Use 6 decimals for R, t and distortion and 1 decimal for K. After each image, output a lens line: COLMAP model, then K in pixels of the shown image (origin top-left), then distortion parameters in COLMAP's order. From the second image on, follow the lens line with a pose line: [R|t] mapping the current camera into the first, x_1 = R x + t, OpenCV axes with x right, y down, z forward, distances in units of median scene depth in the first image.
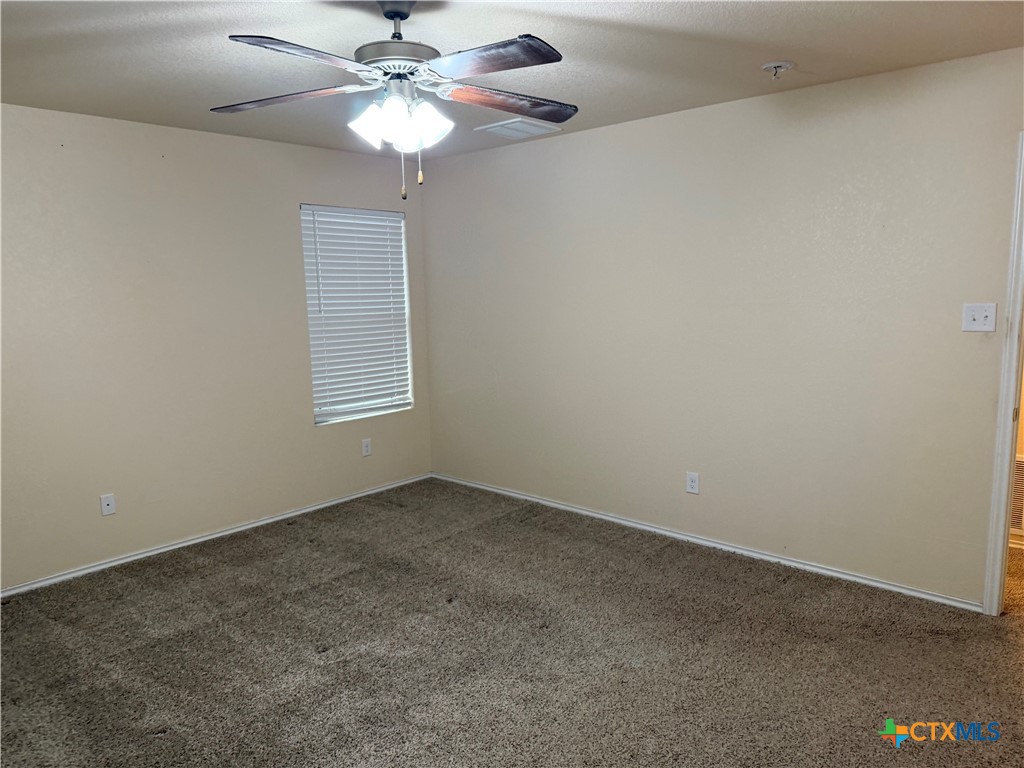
lens RADIAL K [[723.5, 0, 513.8], [0, 723.5, 384.0], [0, 0, 1]] dist [0.063837, -0.057440]
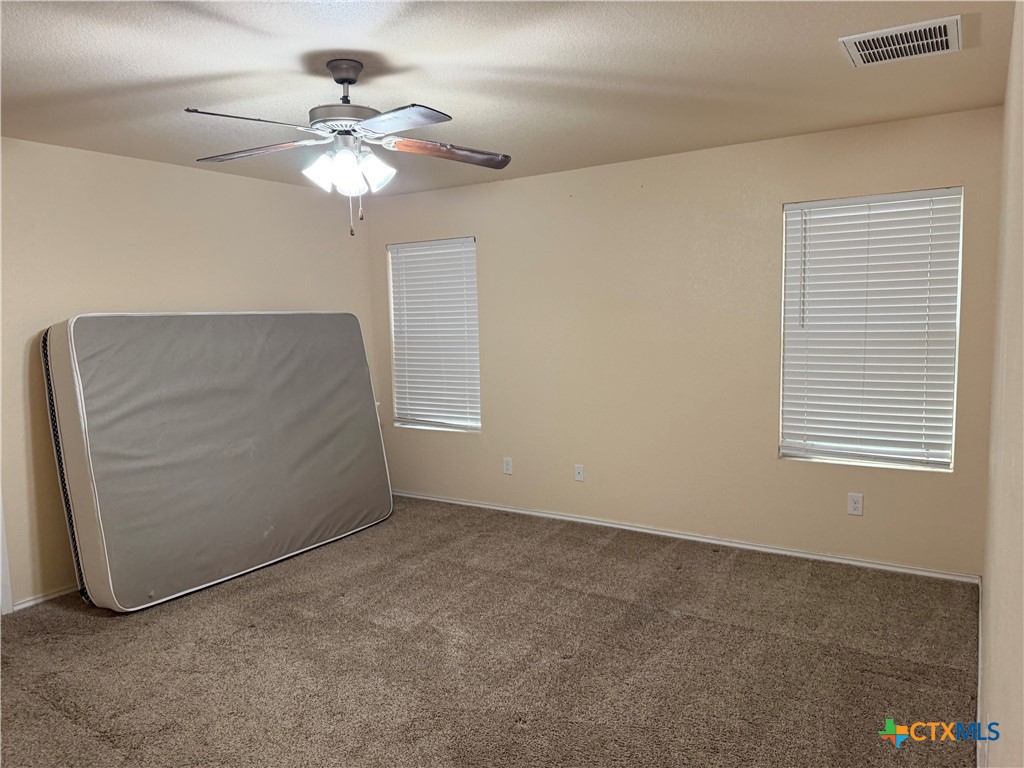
lens RADIAL K [[723.5, 0, 514.0], [0, 723.5, 380.9], [0, 0, 1]] dist [0.063837, -0.057440]
pose [[0.171683, 0.107210, -0.979301, 0.586581], [-0.118221, 0.989119, 0.087559, -0.081798], [0.978033, 0.100741, 0.182490, 0.594849]]
